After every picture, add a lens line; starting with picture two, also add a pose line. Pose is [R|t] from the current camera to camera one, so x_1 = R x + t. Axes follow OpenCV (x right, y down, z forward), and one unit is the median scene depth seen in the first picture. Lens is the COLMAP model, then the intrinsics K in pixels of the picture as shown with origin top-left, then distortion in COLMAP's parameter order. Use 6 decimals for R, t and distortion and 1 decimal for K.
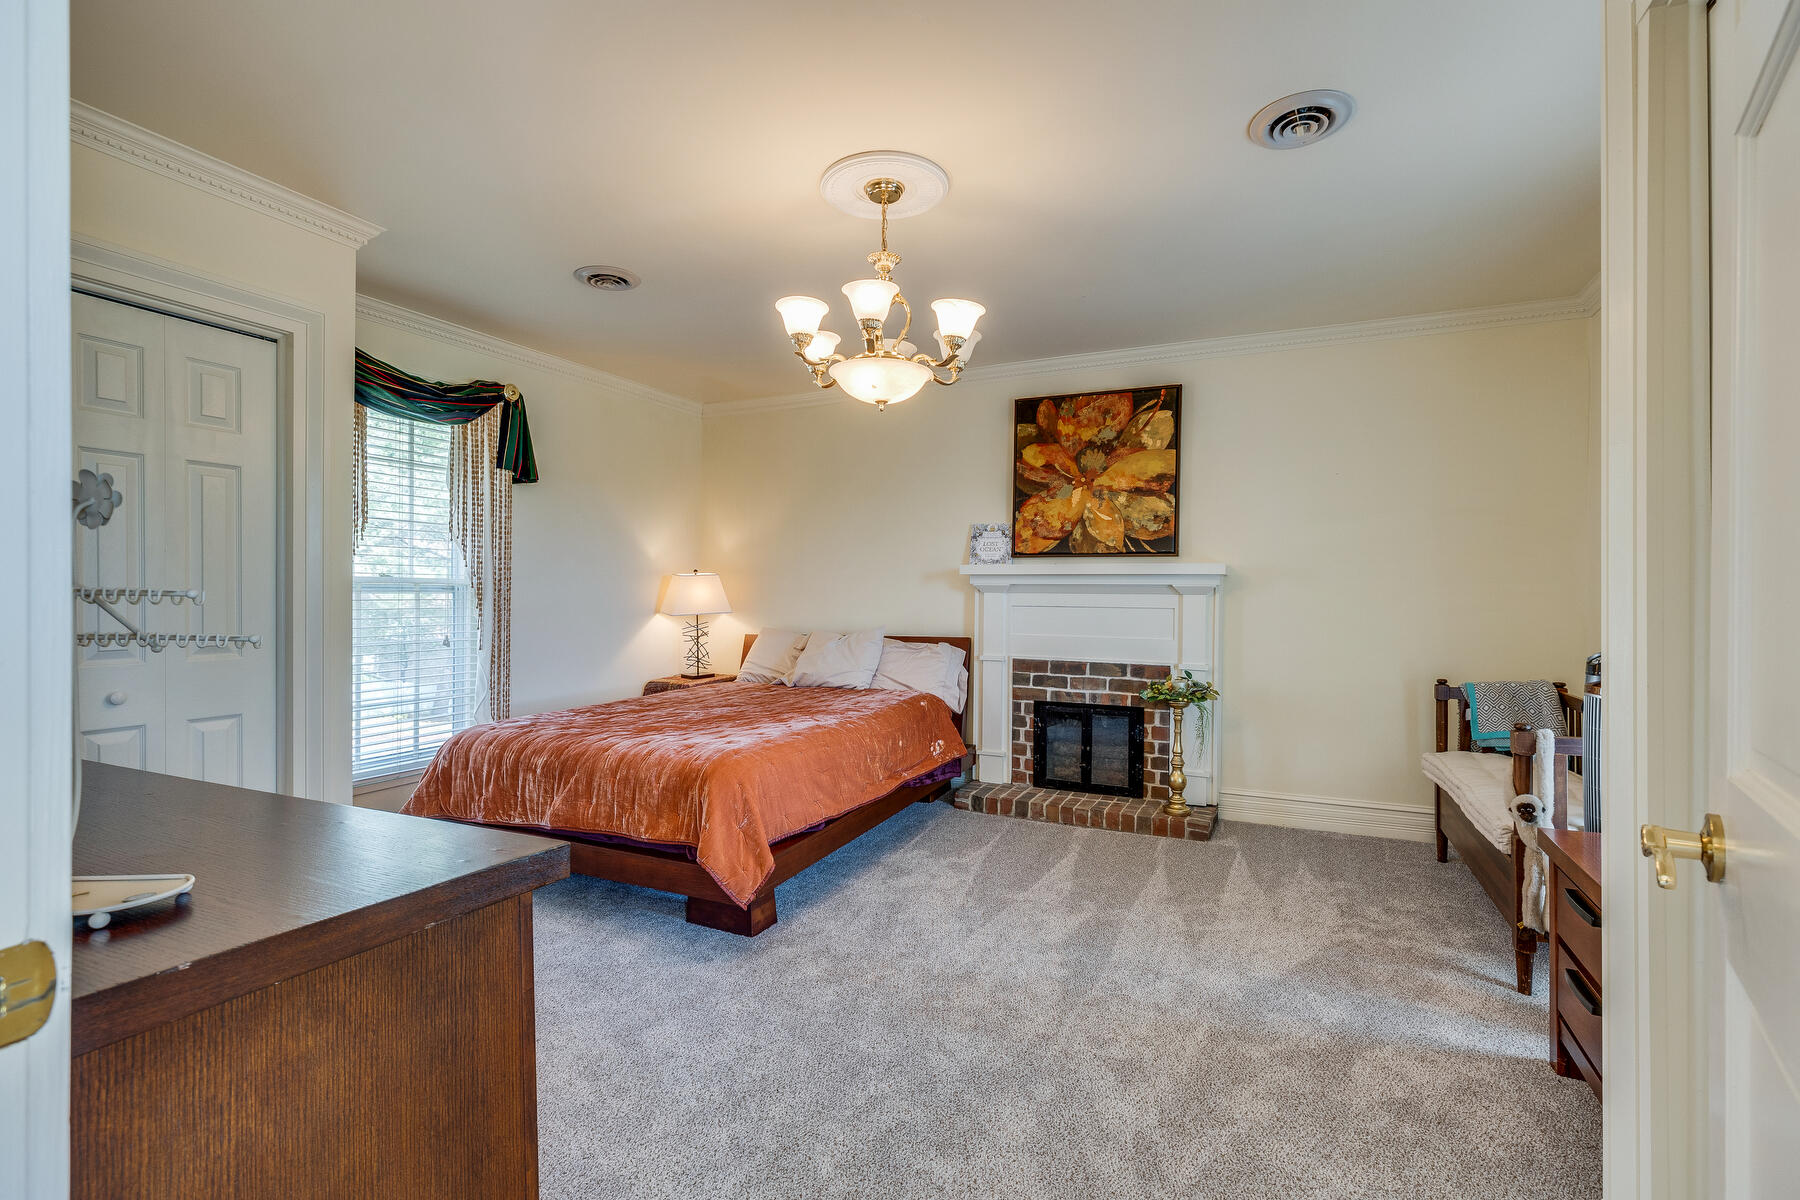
lens RADIAL K [[803.8, 0, 904.4], [0, 803.8, 597.2], [0, 0, 1]] dist [0.001782, 0.000079]
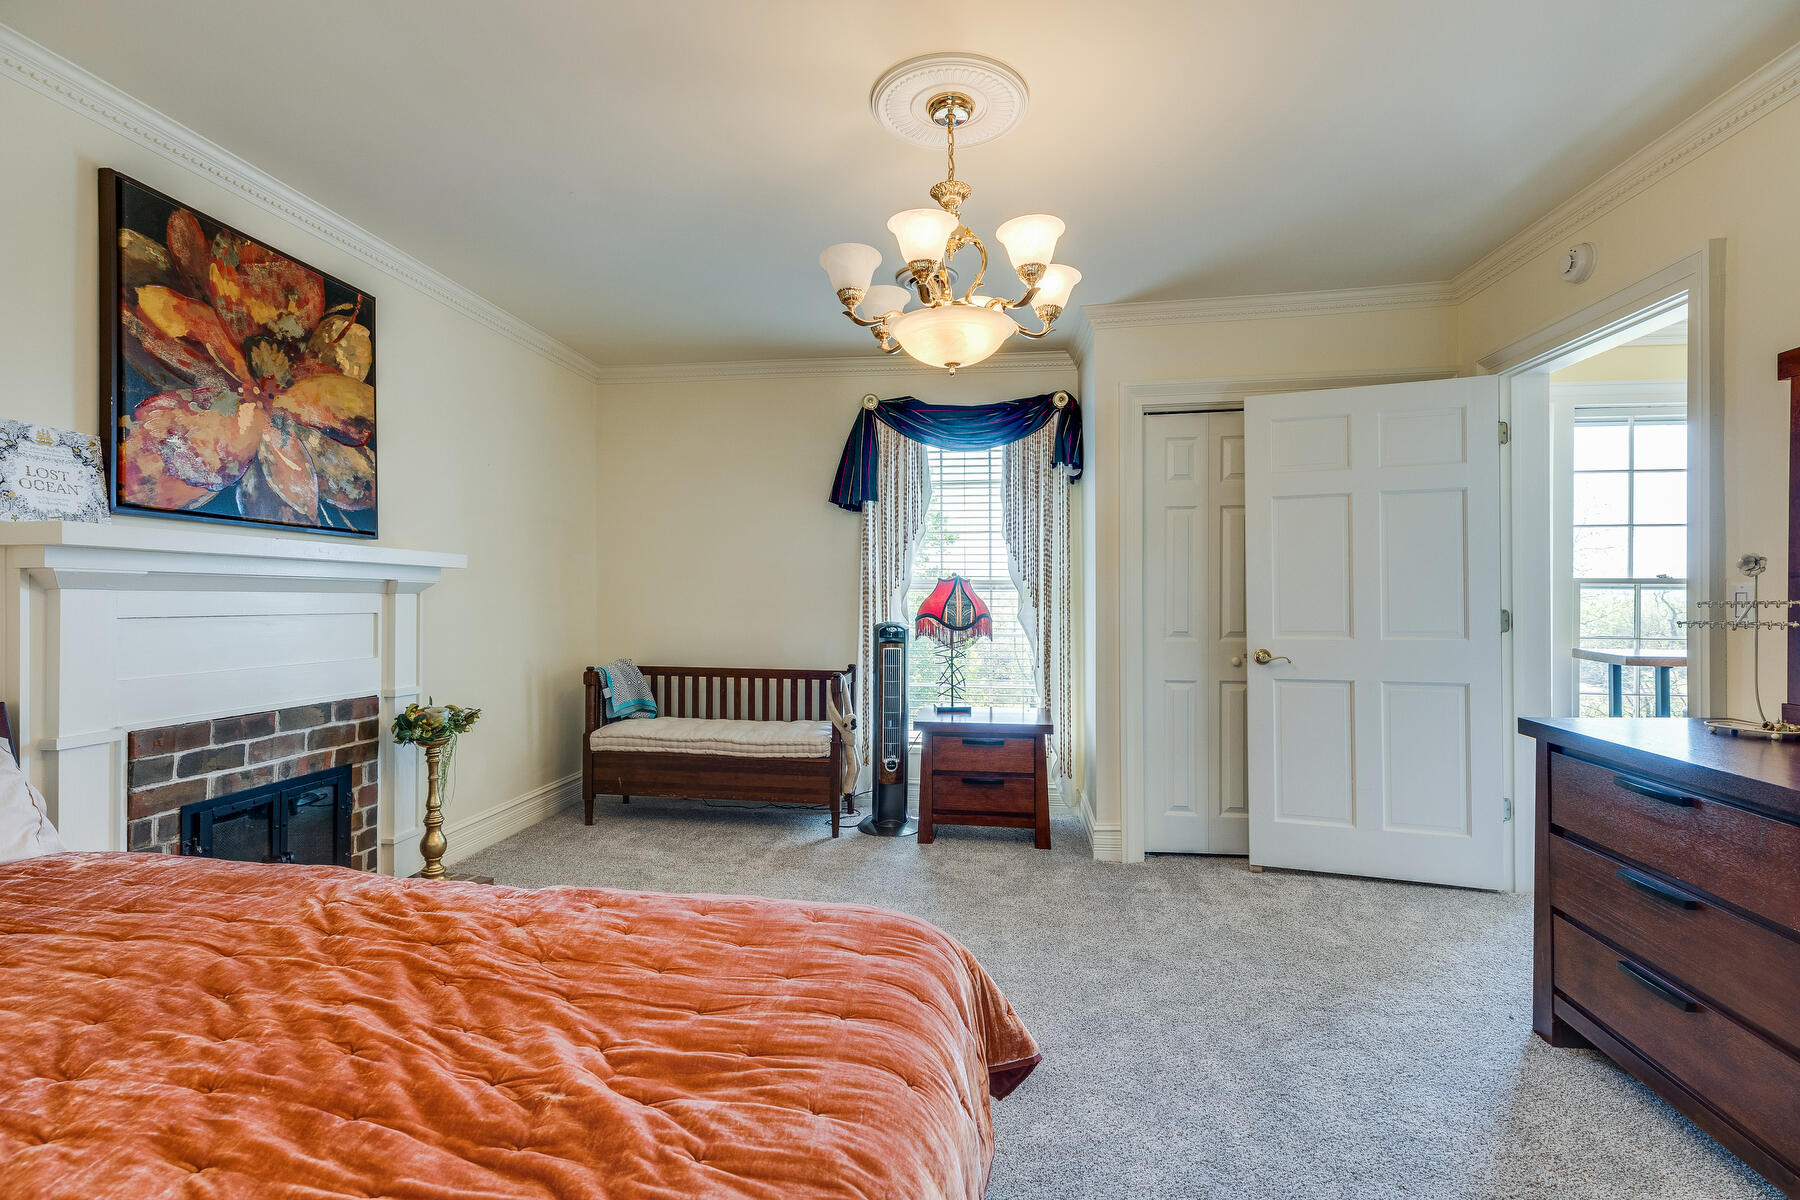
lens RADIAL K [[803.8, 0, 901.5], [0, 803.8, 591.6], [0, 0, 1]] dist [0.001782, 0.000079]
pose [[-0.294800, 0.001346, 0.955558, -0.456296], [0.002429, 0.999997, -0.000659, -0.003104], [-0.955556, 0.002127, -0.294803, 0.739069]]
